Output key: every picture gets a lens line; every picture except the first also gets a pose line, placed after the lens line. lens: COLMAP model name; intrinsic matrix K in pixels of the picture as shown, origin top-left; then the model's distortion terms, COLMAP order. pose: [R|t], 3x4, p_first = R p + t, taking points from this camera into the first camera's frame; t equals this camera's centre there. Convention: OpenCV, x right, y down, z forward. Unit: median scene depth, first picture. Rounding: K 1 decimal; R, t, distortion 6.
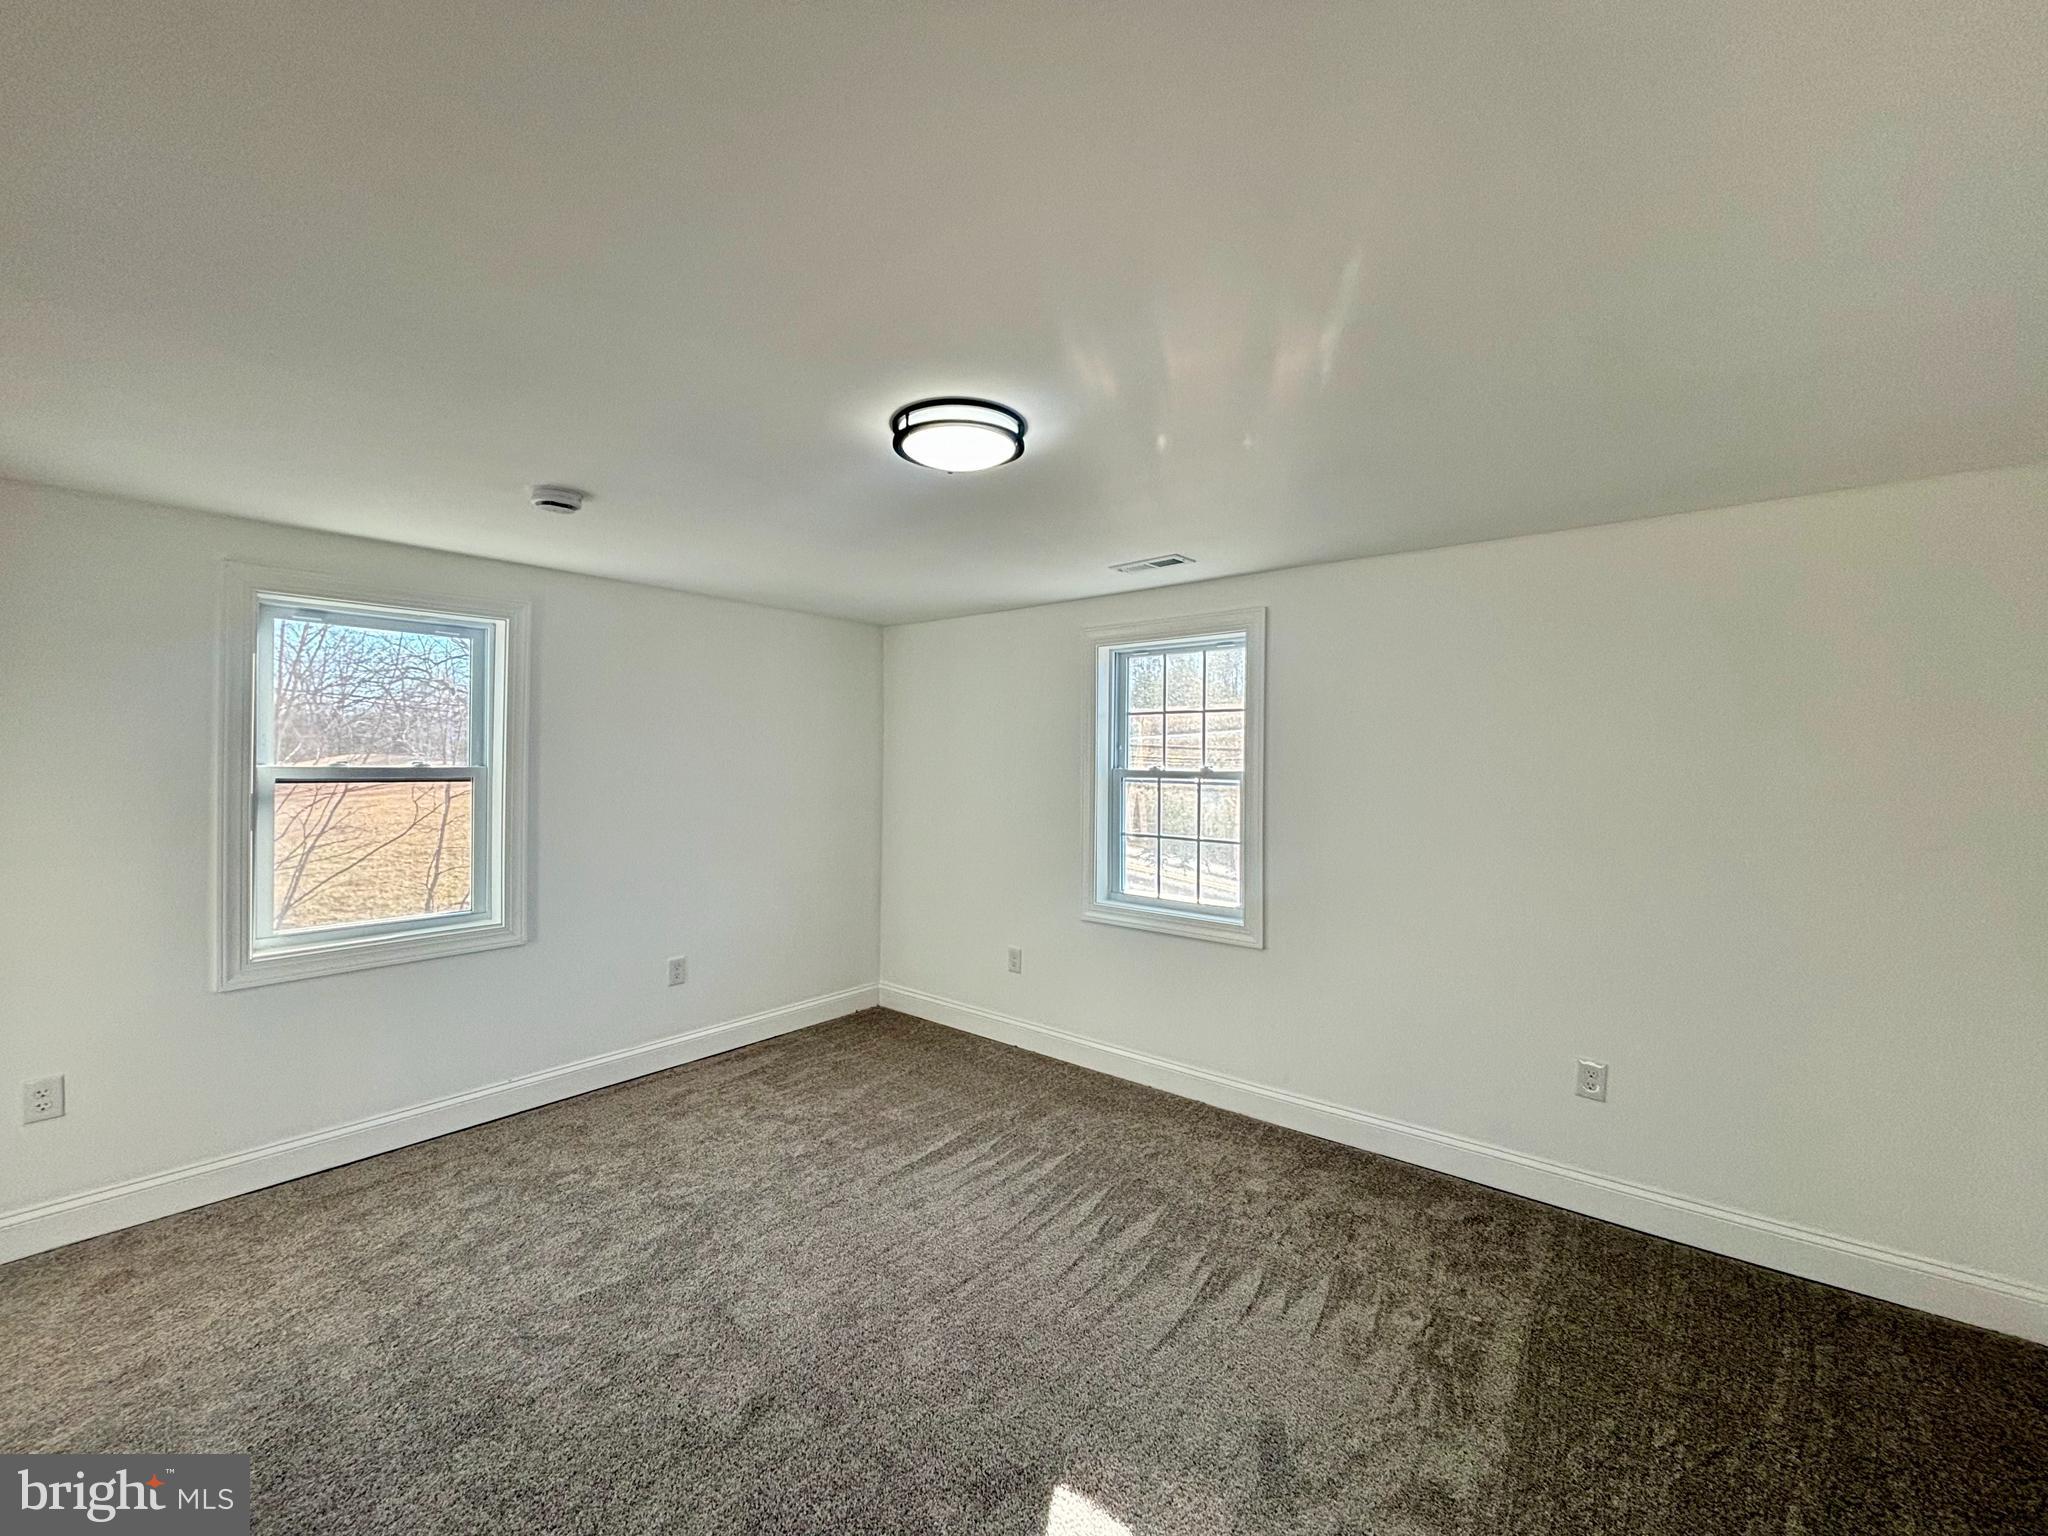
lens RADIAL K [[821.8, 0, 1024.0], [0, 821.8, 768.0], [0, 0, 1]] dist [-0.002704, 0.000280]
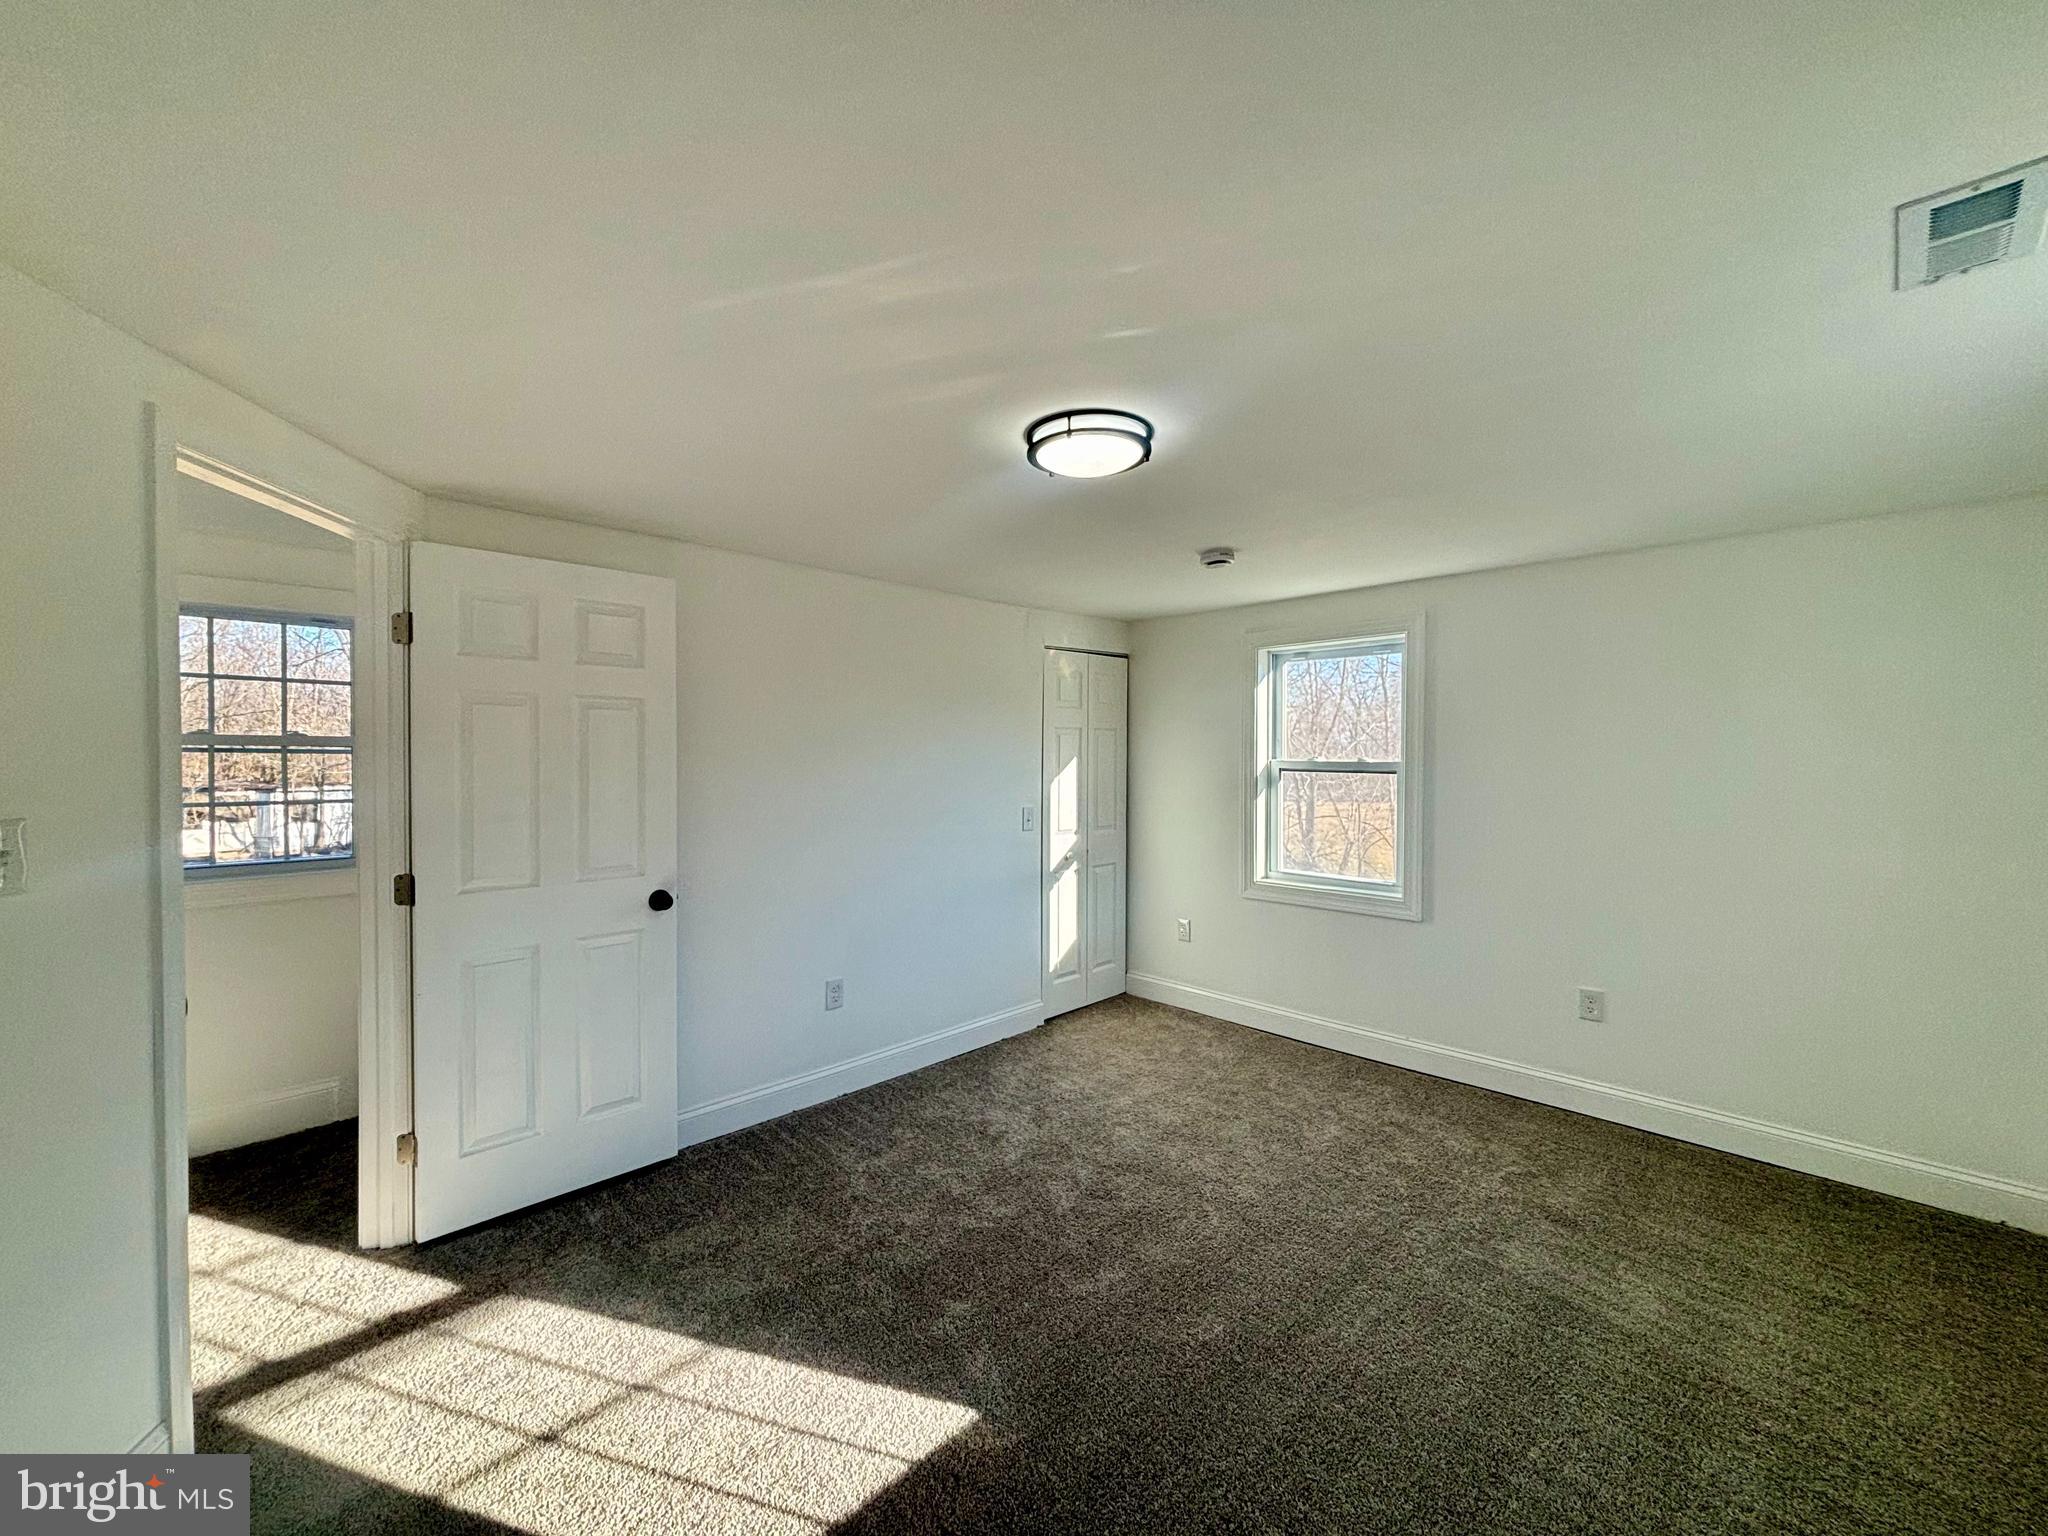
lens RADIAL K [[821.8, 0, 1024.0], [0, 821.8, 768.0], [0, 0, 1]] dist [-0.002704, 0.000280]
pose [[-0.087933, 0.011129, -0.996064, 0.577354], [-0.016211, 0.999789, 0.012602, 0.001277], [0.995994, 0.017255, -0.087734, 0.592404]]
